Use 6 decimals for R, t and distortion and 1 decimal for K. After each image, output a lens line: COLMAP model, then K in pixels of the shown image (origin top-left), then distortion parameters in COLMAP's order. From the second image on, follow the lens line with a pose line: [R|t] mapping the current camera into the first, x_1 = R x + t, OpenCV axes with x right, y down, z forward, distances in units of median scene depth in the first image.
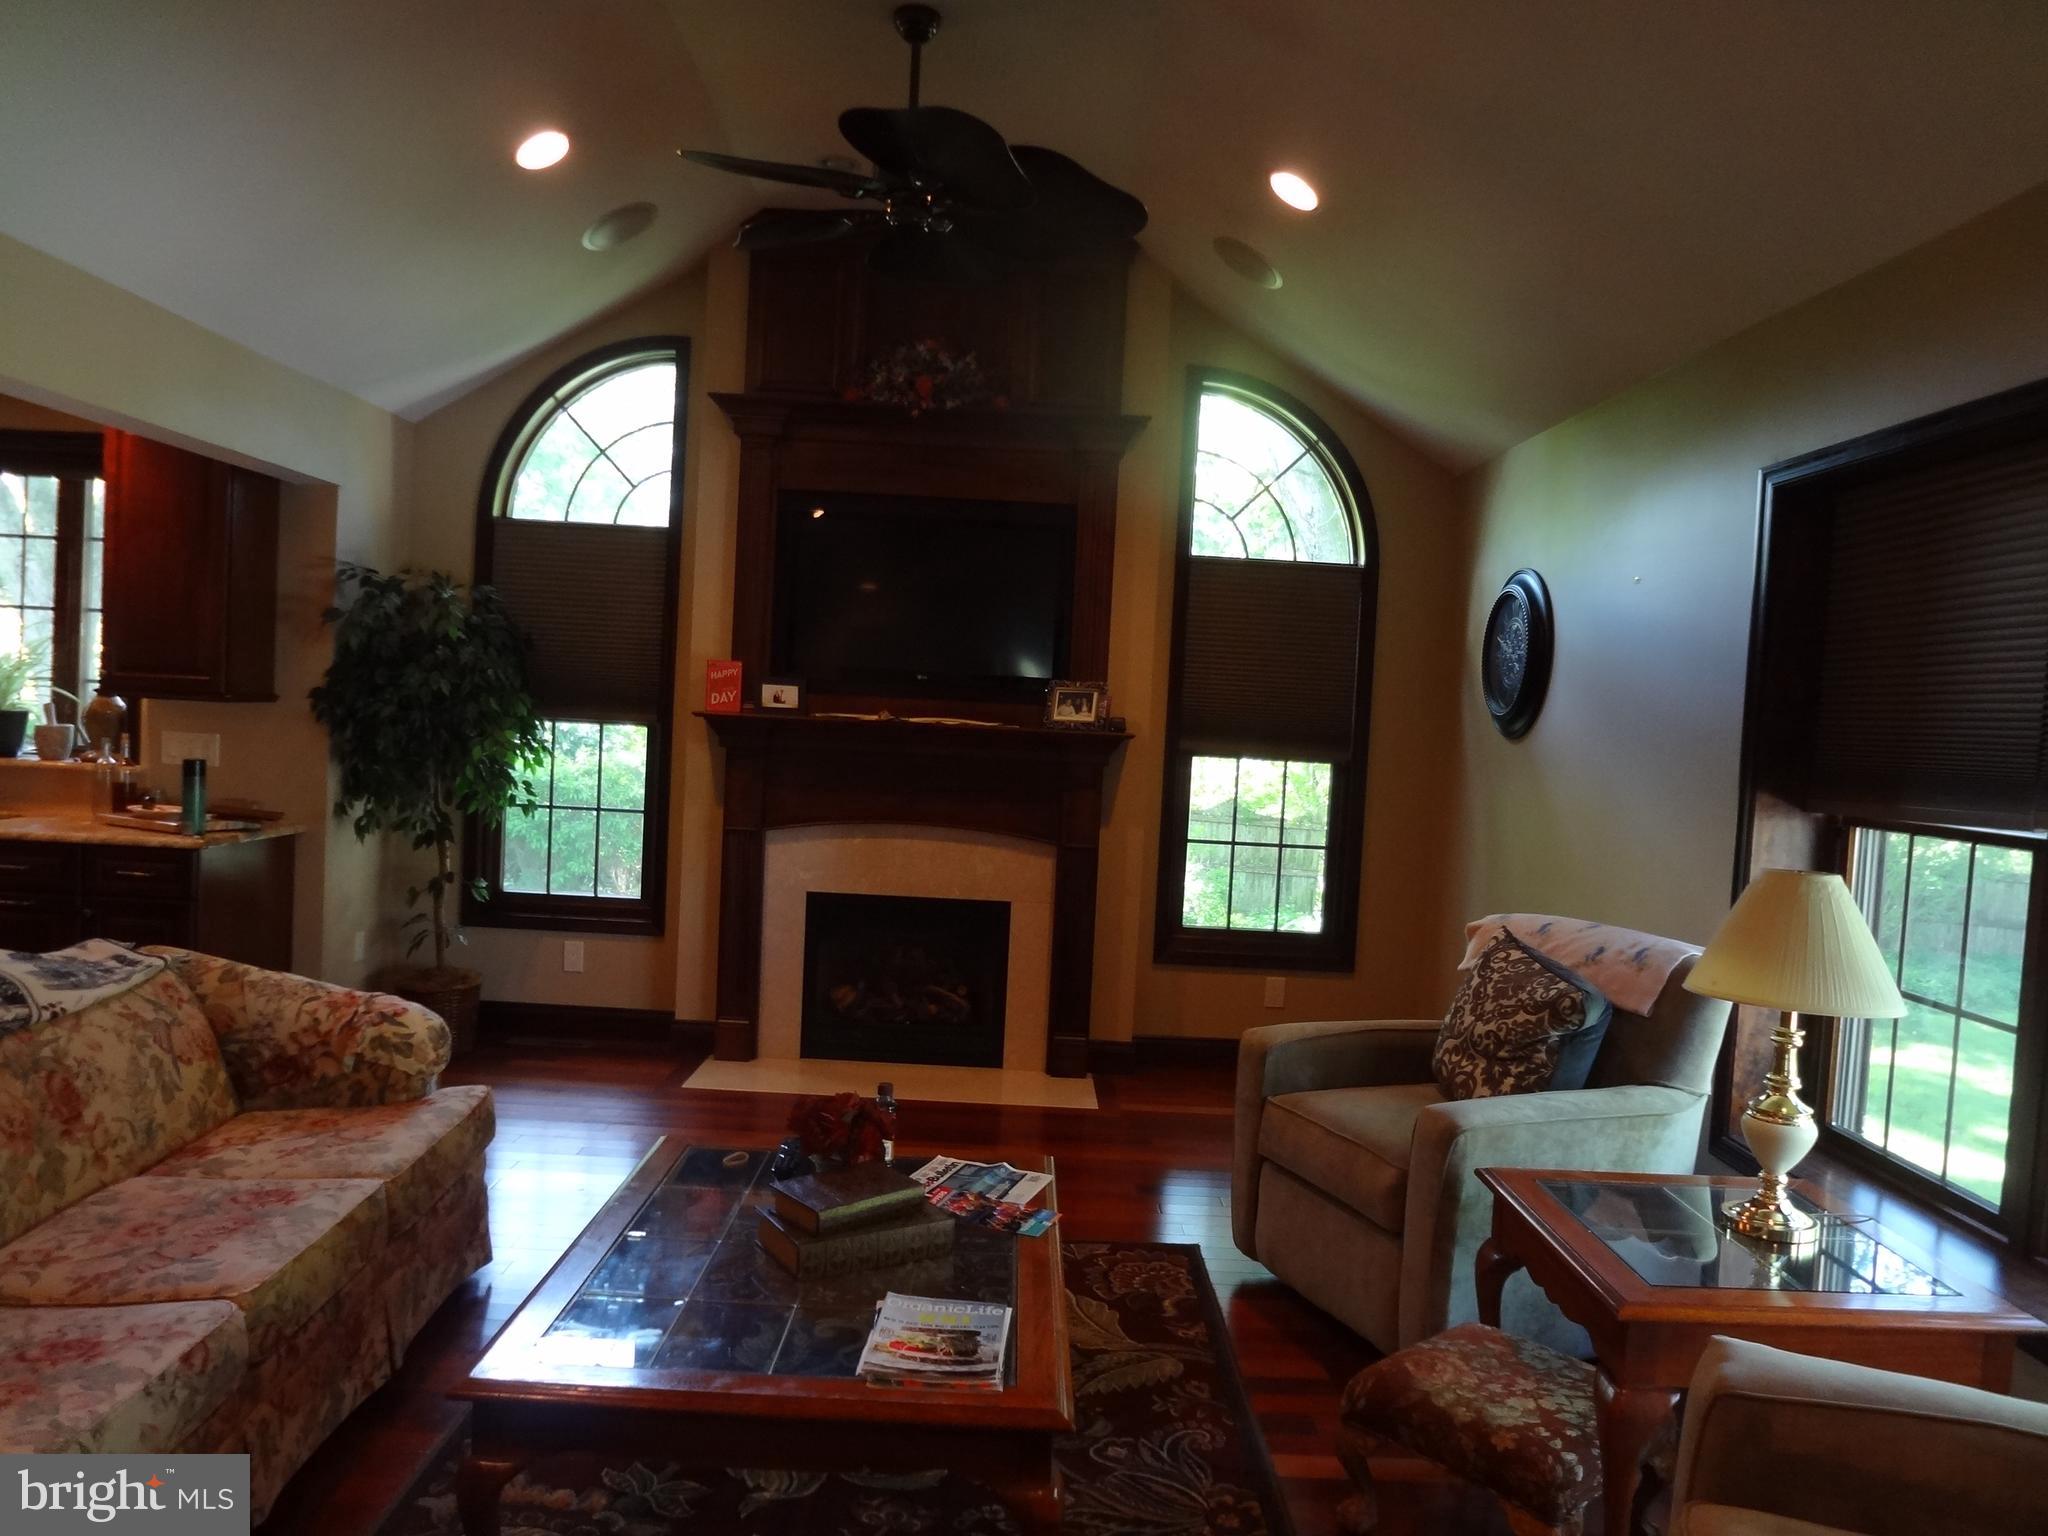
lens RADIAL K [[1410.5, 0, 1024.0], [0, 1410.5, 780.7], [0, 0, 1]] dist [-0.038428, 0.000791]
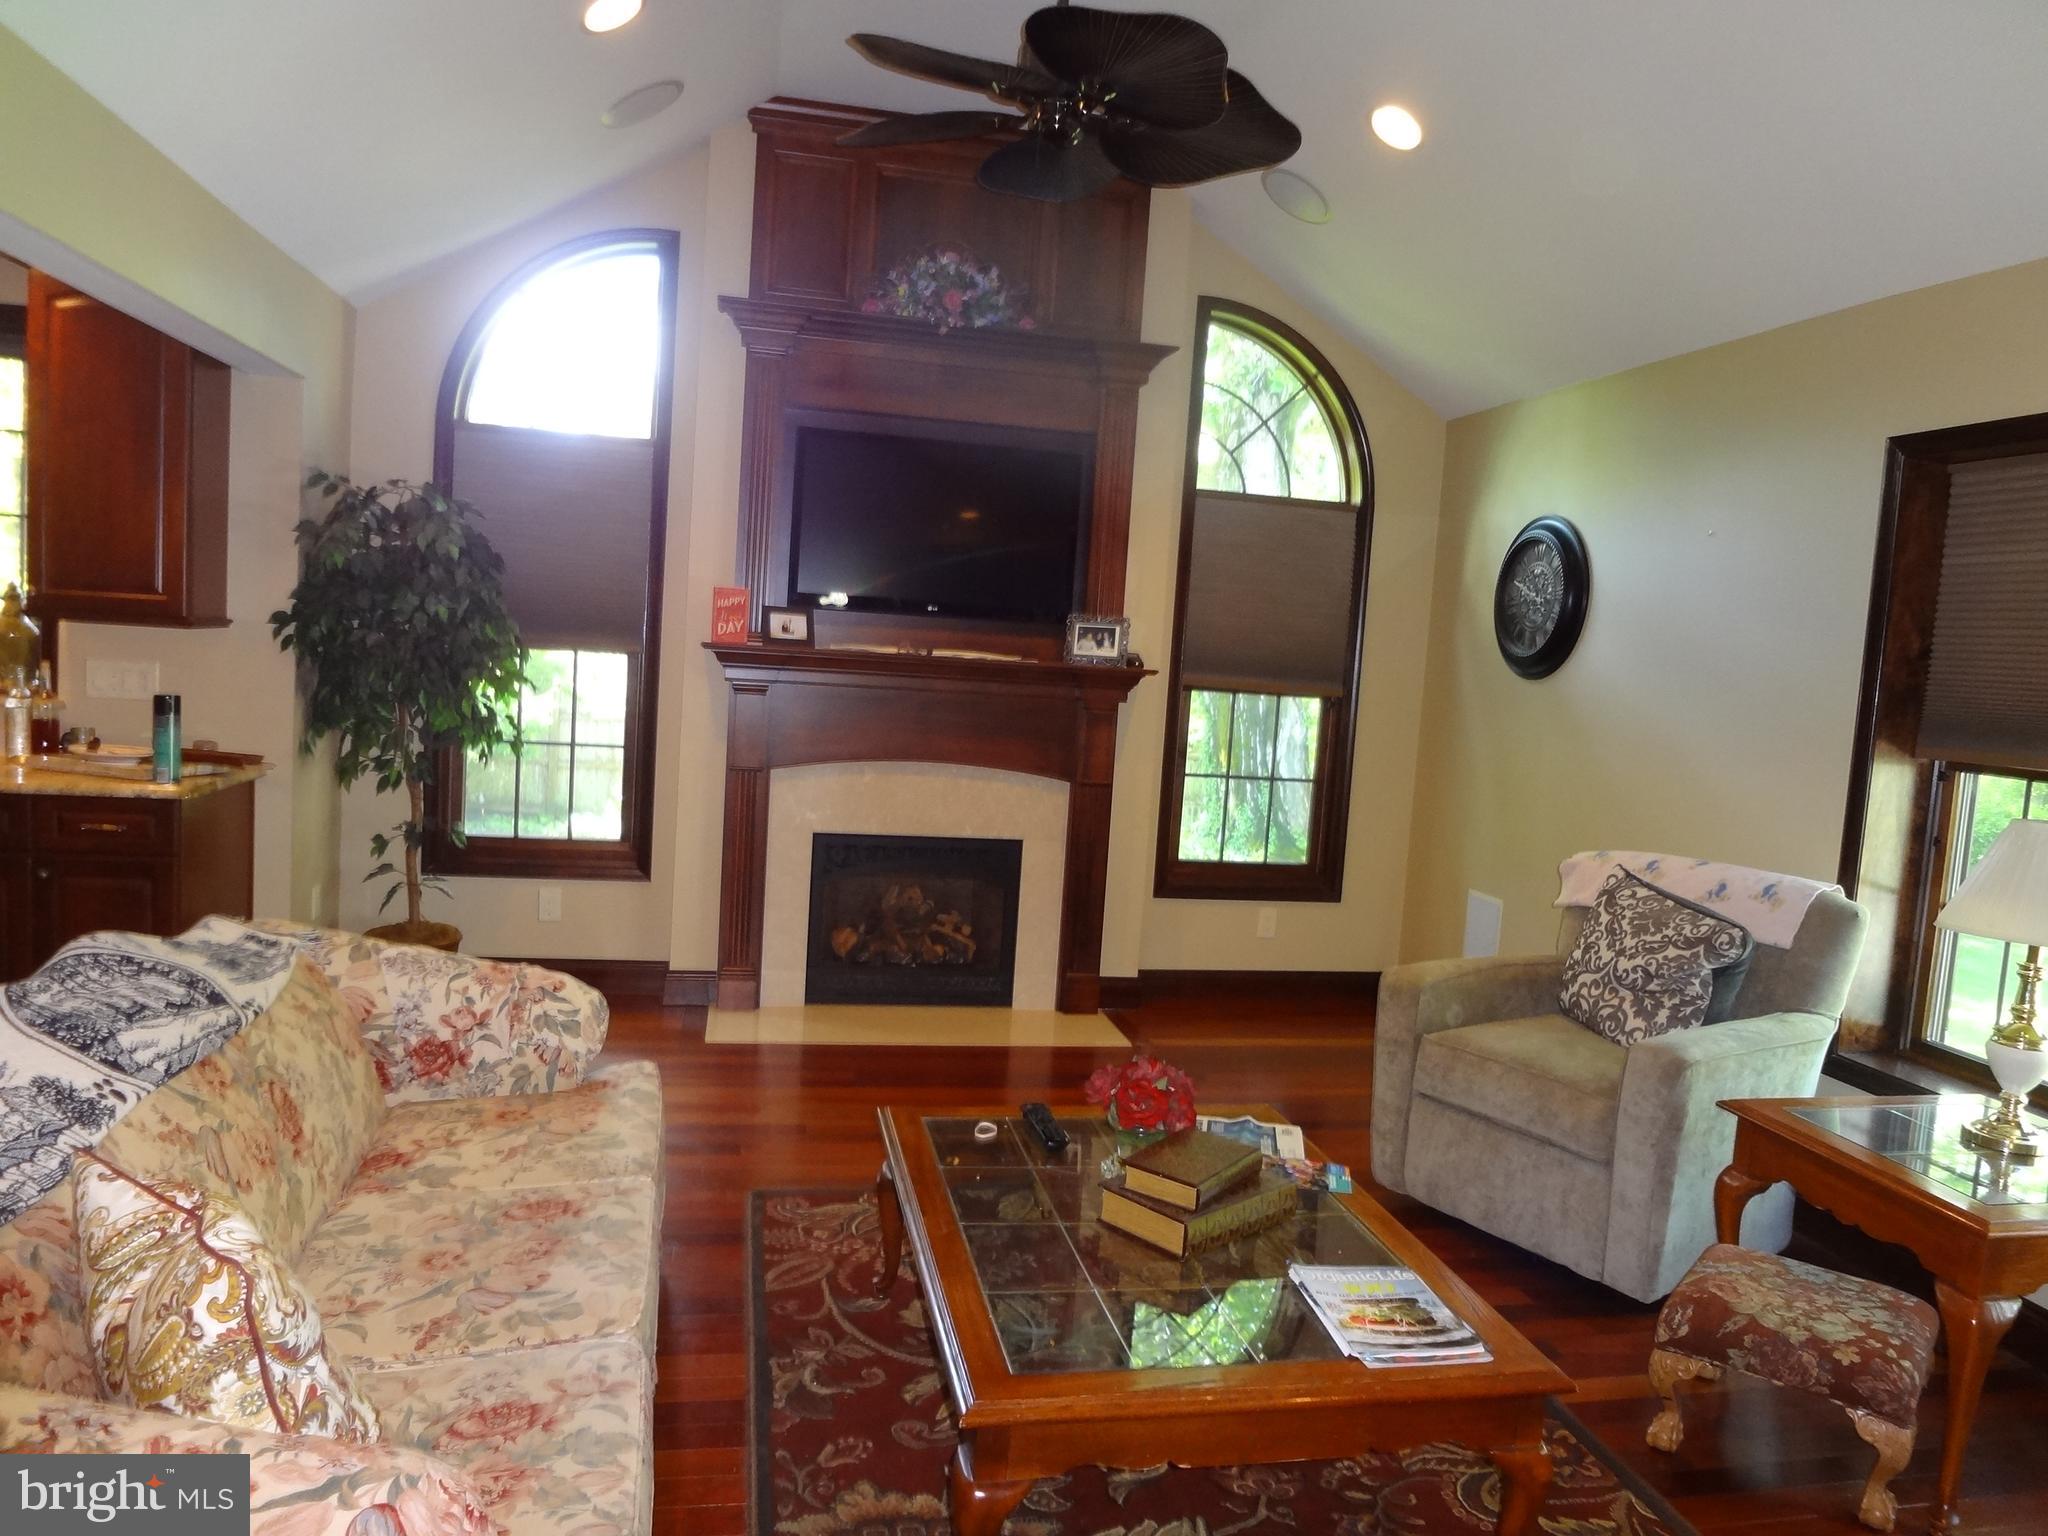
lens RADIAL K [[1410.5, 0, 1024.0], [0, 1410.5, 780.7], [0, 0, 1]] dist [-0.038428, 0.000791]
pose [[0.981027, -0.007117, 0.193738, -0.242708], [-0.004273, 0.998289, 0.058309, -0.014912], [-0.193822, -0.058031, 0.979319, 0.050371]]
